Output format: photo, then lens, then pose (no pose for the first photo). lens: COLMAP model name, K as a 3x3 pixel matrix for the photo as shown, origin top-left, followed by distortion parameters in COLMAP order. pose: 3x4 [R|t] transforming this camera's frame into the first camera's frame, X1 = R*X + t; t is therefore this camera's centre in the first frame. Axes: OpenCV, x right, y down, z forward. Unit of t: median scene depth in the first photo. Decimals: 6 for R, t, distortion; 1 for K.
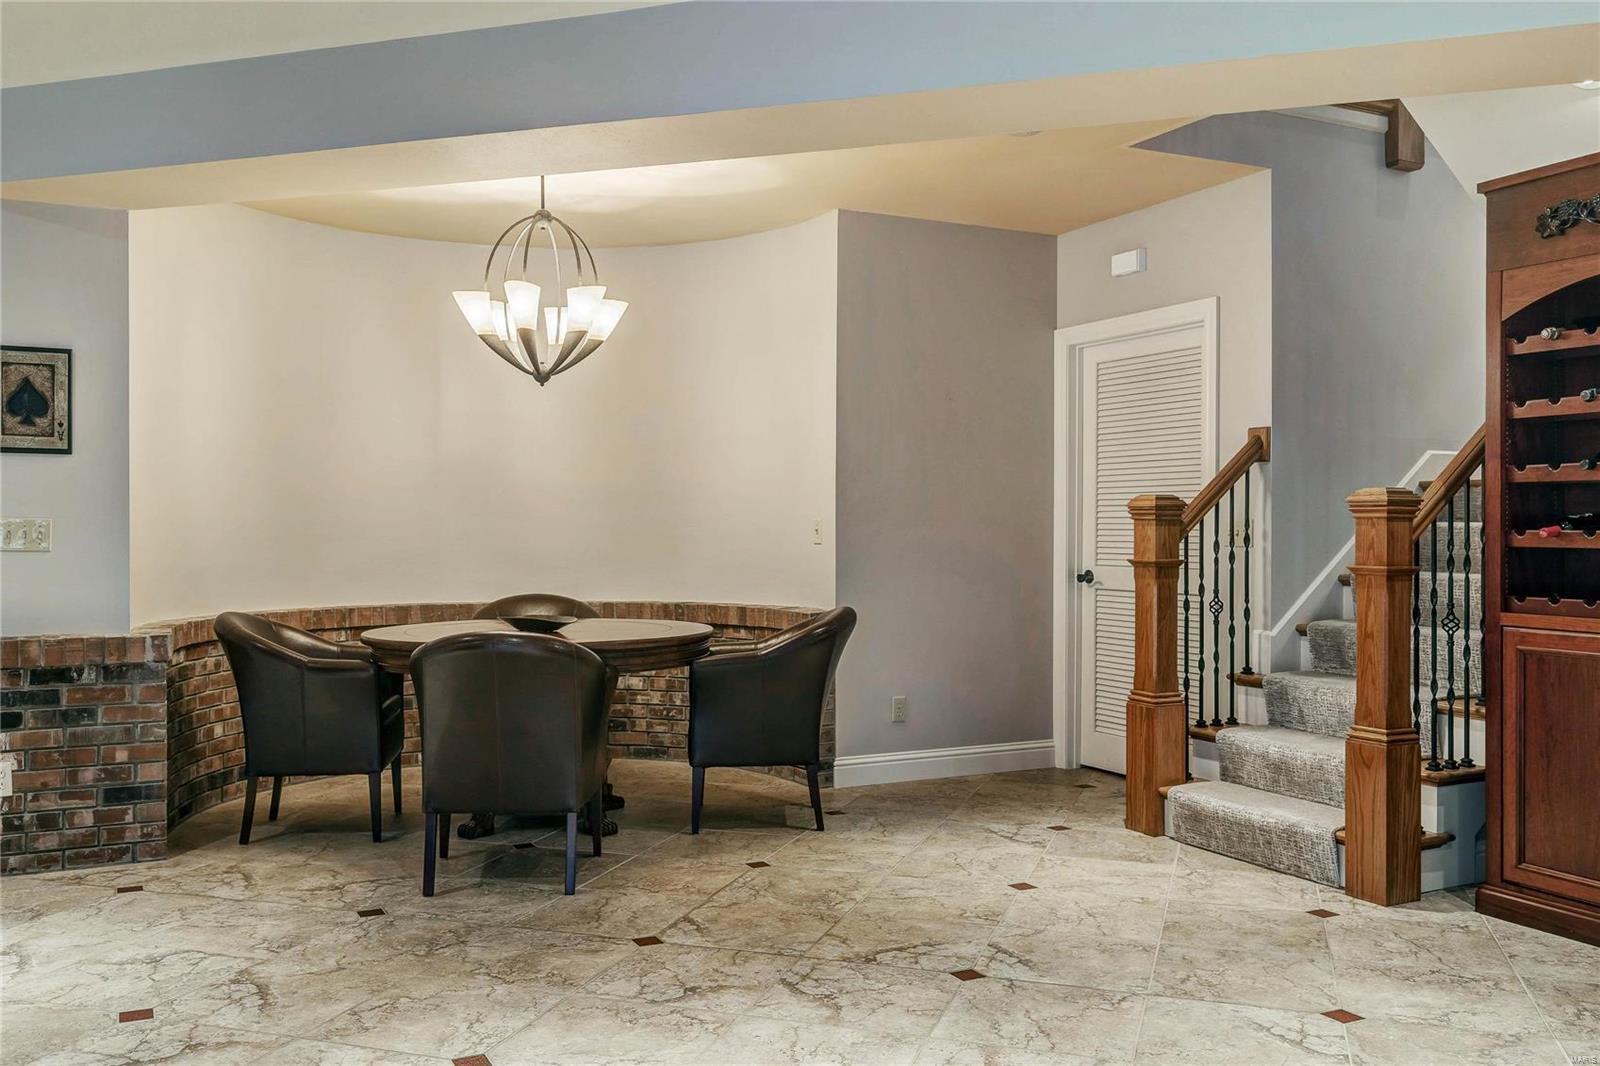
lens RADIAL K [[1369.4, 0, 800.7], [0, 1369.4, 533.0], [0, 0, 1]] dist [0.010575, -0.000769]
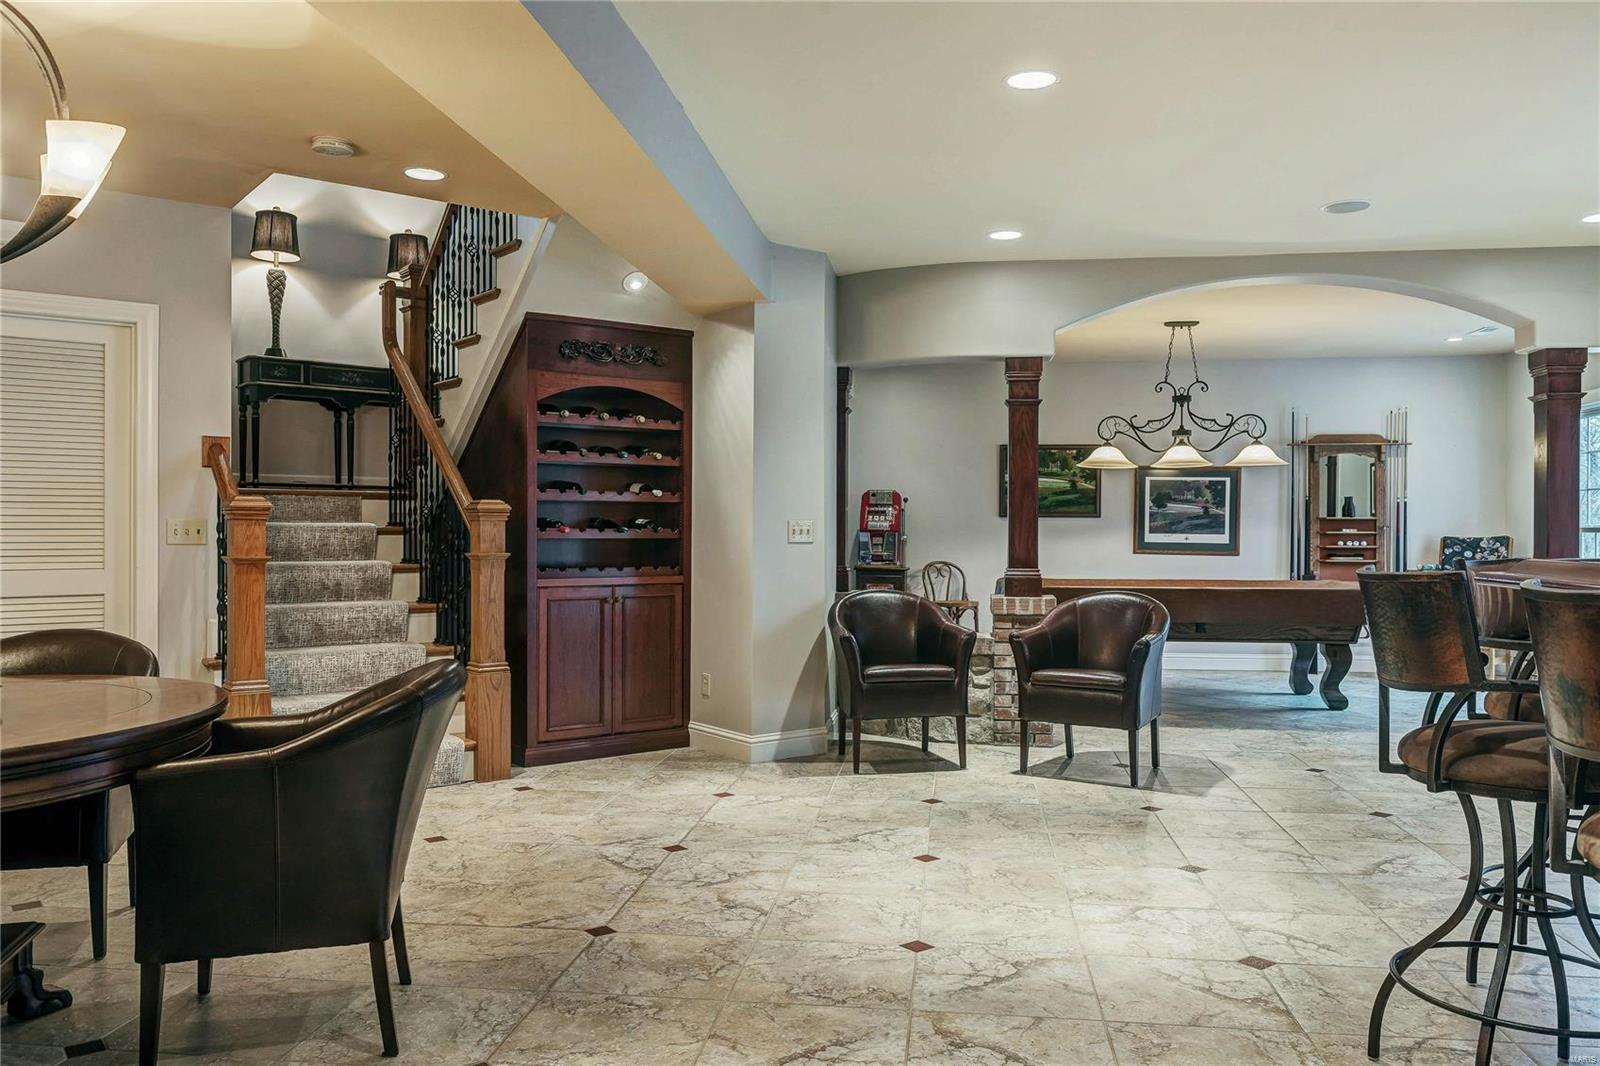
lens RADIAL K [[1223.4, 0, 811.0], [0, 1223.4, 531.0], [0, 0, 1]] dist [0.004516, 0.002142]
pose [[-0.201660, -0.002018, 0.979453, -1.102396], [0.002771, 0.999993, 0.002631, -0.002207], [-0.979452, 0.003245, -0.201653, 1.095920]]
